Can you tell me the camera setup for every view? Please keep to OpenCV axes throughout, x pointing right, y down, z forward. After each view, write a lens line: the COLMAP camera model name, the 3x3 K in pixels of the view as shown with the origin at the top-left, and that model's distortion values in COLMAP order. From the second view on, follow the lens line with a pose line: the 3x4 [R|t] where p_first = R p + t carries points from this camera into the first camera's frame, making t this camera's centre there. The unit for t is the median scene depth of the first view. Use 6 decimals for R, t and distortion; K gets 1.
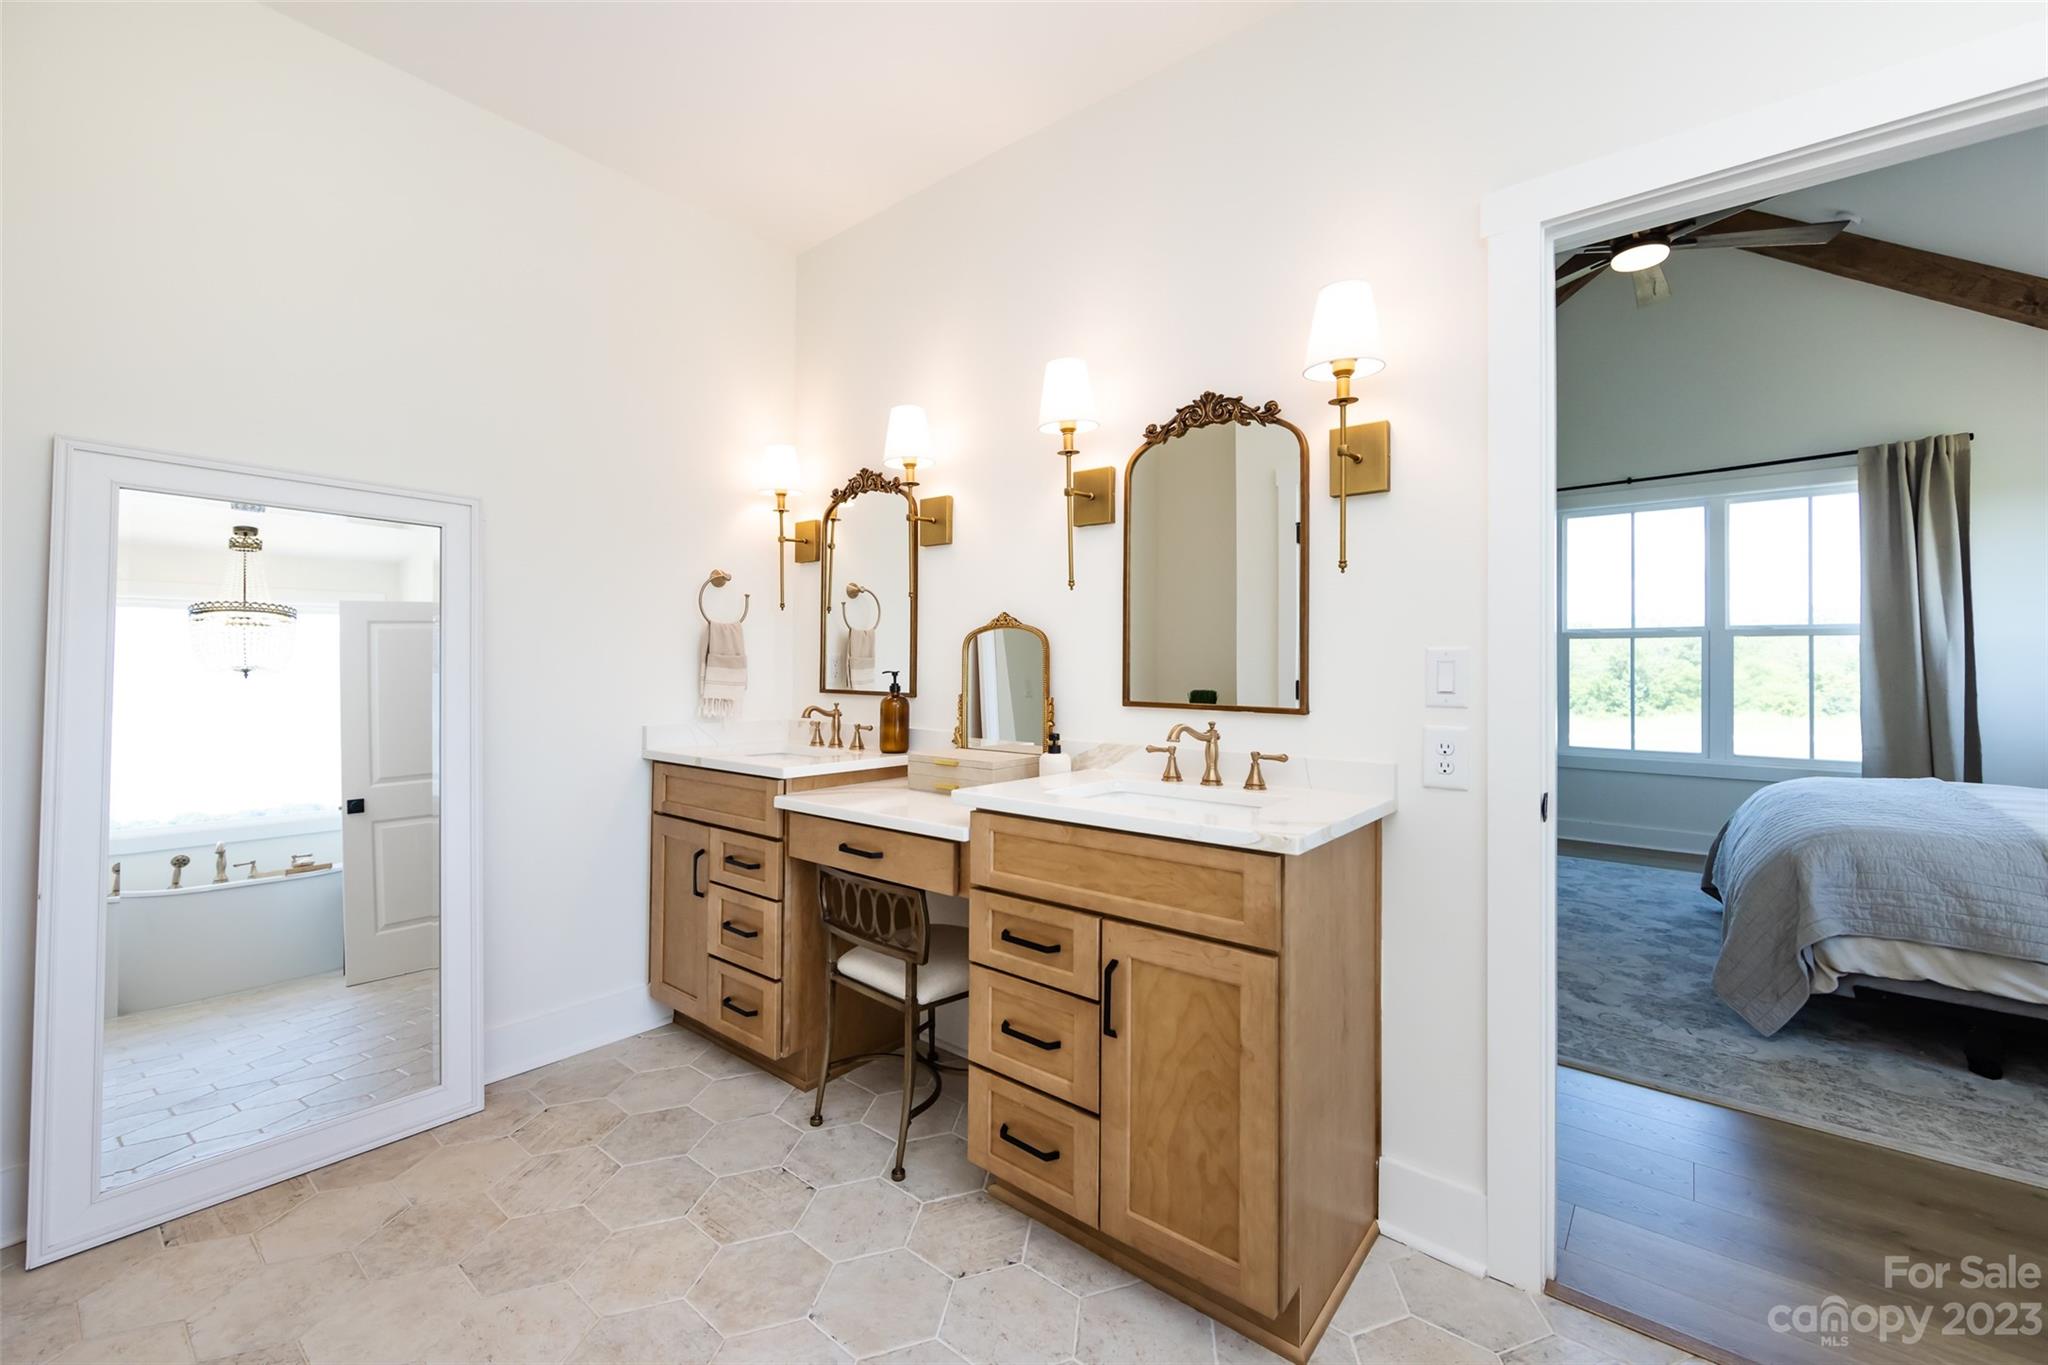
lens RADIAL K [[818.8, 0, 1024.0], [0, 818.8, 682.5], [0, 0, 1]] dist [-0.033372, 0.000045]
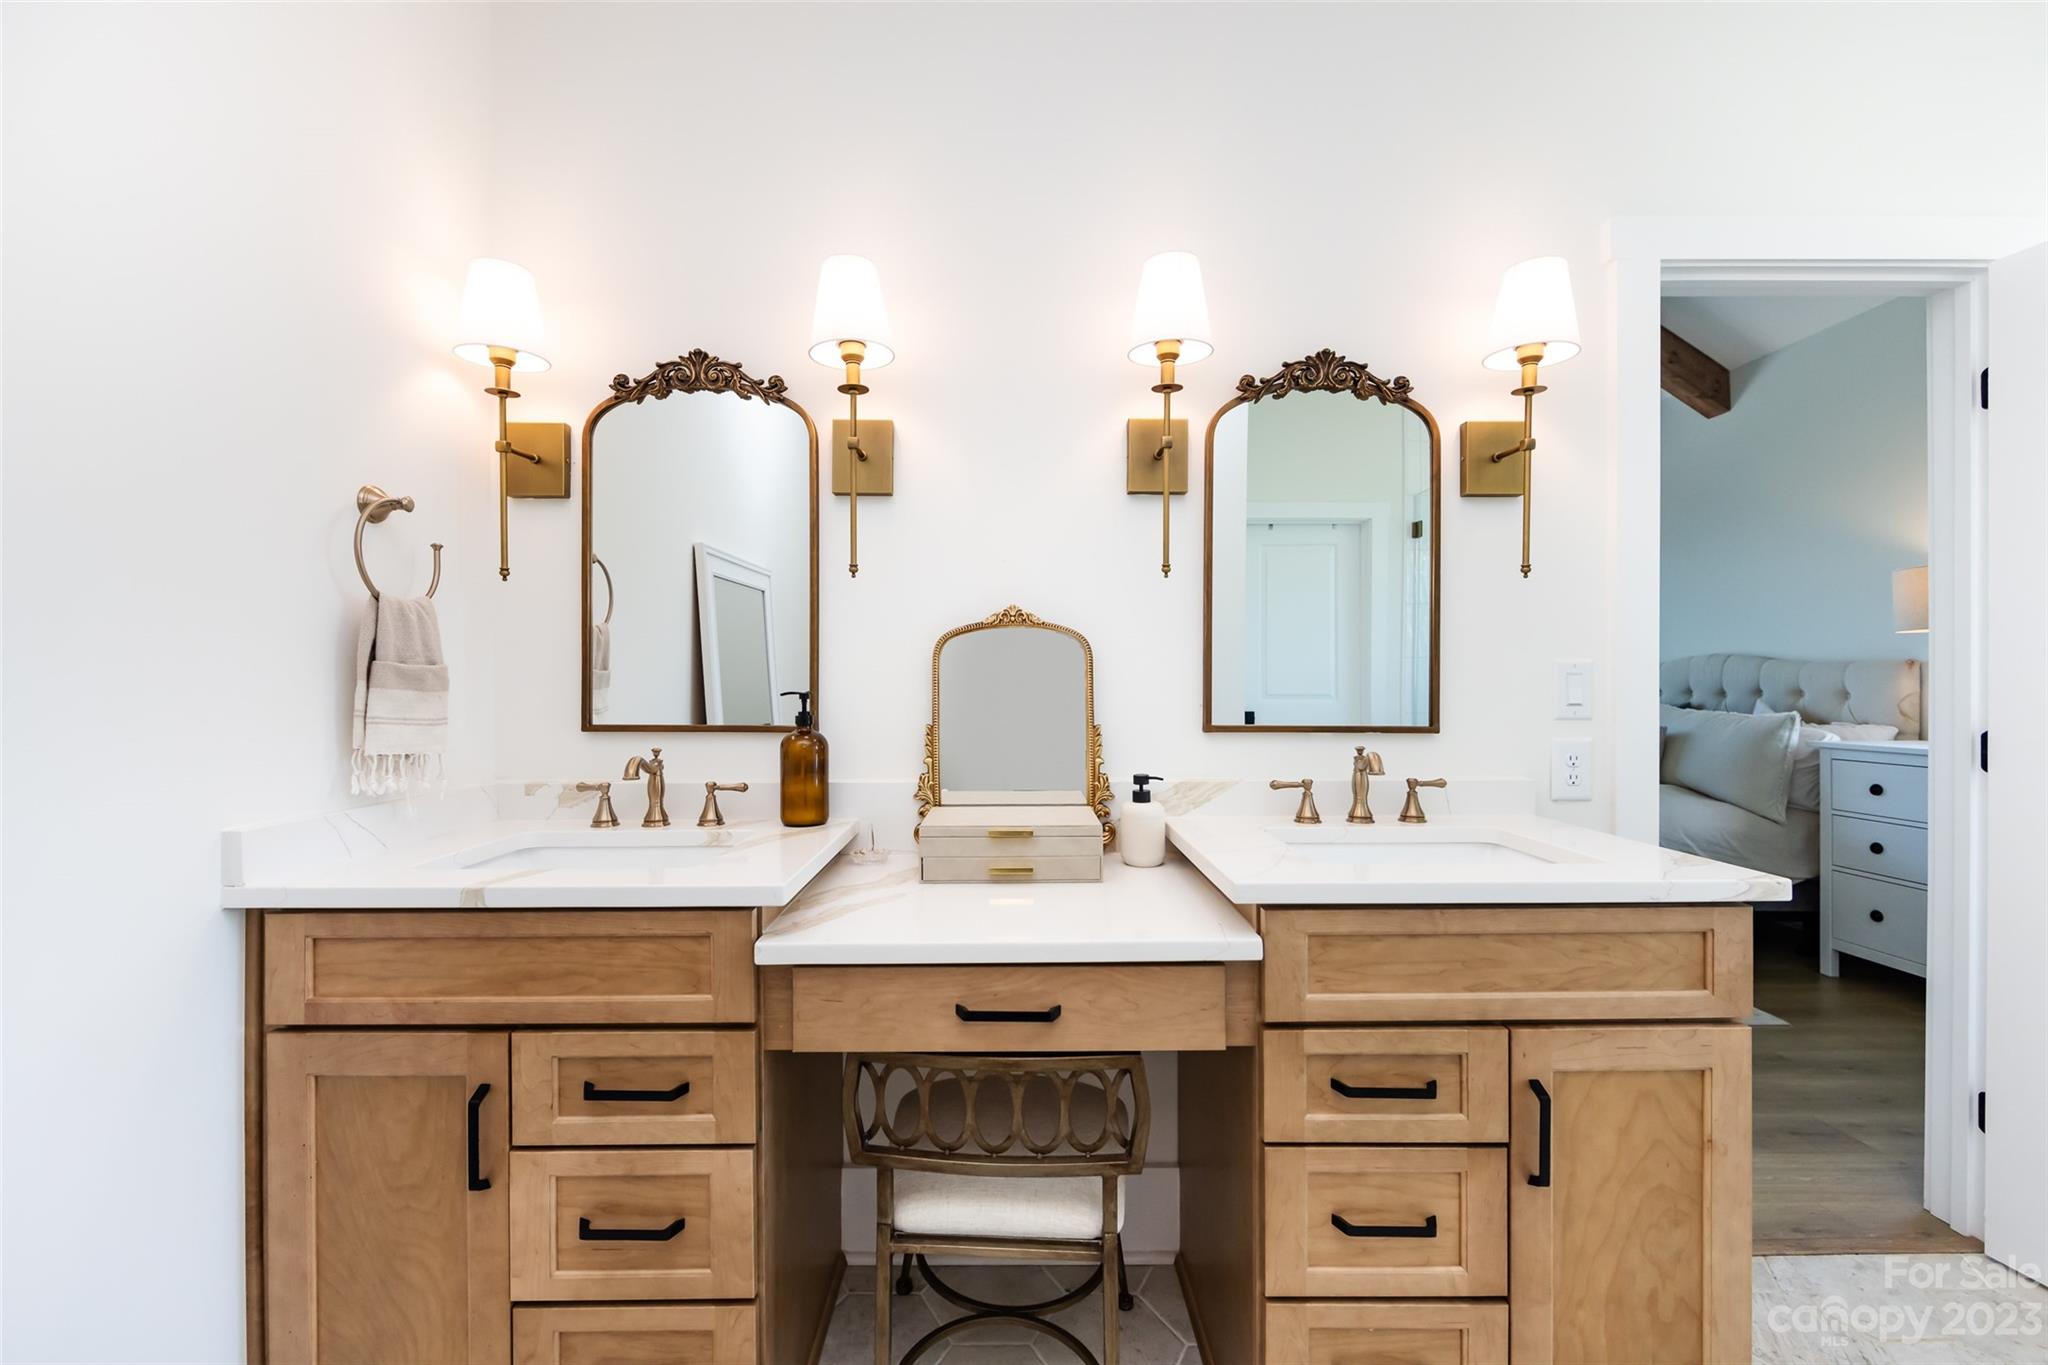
lens RADIAL K [[859.4, 0, 1019.3], [0, 859.4, 670.6], [0, 0, 1]] dist [-0.012771, -0.000093]
pose [[0.776951, -0.008918, 0.629498, -0.487859], [0.017202, 0.999827, -0.007068, -0.024342], [-0.629326, 0.016320, 0.776970, 0.447668]]
